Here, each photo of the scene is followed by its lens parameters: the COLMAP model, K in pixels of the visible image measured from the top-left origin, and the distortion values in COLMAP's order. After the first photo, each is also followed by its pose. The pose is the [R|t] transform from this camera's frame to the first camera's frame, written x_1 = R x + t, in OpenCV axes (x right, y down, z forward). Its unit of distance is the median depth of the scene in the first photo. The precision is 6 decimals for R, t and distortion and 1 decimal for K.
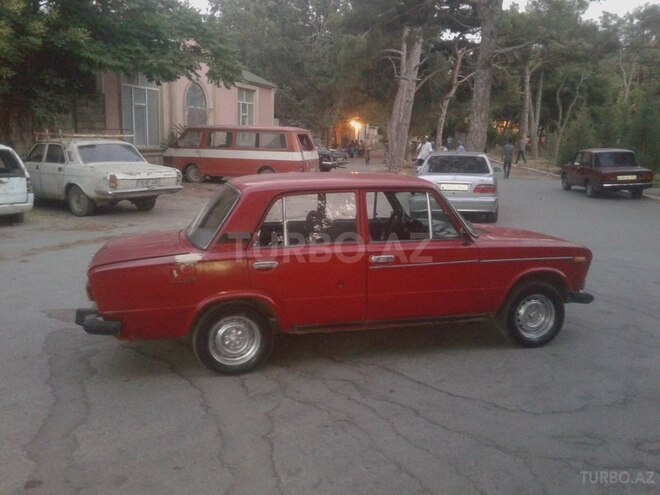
lens RADIAL K [[609.1, 0, 331.6], [0, 609.1, 246.2], [0, 0, 1]] dist [0.115160, -0.275812]
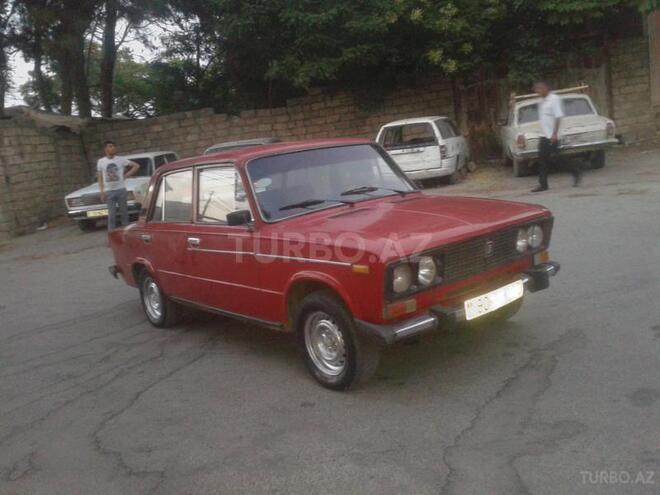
lens RADIAL K [[609.1, 0, 331.6], [0, 609.1, 246.2], [0, 0, 1]] dist [0.115160, -0.275812]
pose [[0.410574, 0.087554, -0.907614, 0.933518], [-0.020646, 0.996017, 0.086742, -0.045468], [0.911594, -0.016876, 0.410746, 0.750802]]
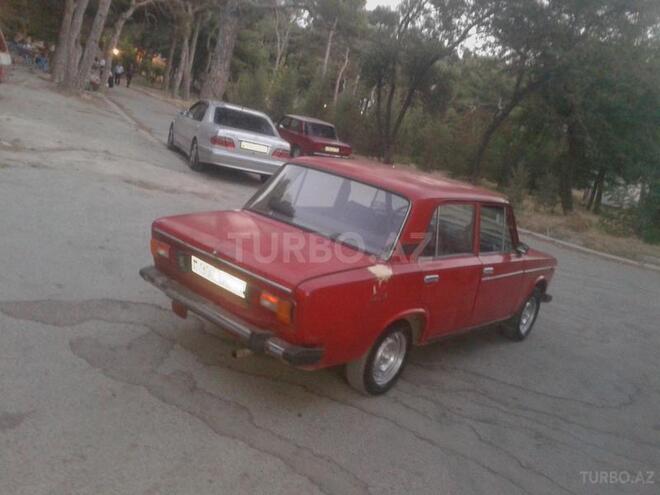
lens RADIAL K [[609.1, 0, 331.6], [0, 609.1, 246.2], [0, 0, 1]] dist [0.115160, -0.275812]
pose [[0.785460, 0.047222, 0.617108, -0.726138], [-0.117905, 0.990242, 0.074296, -0.063841], [-0.607578, -0.131117, 0.783363, 0.321736]]
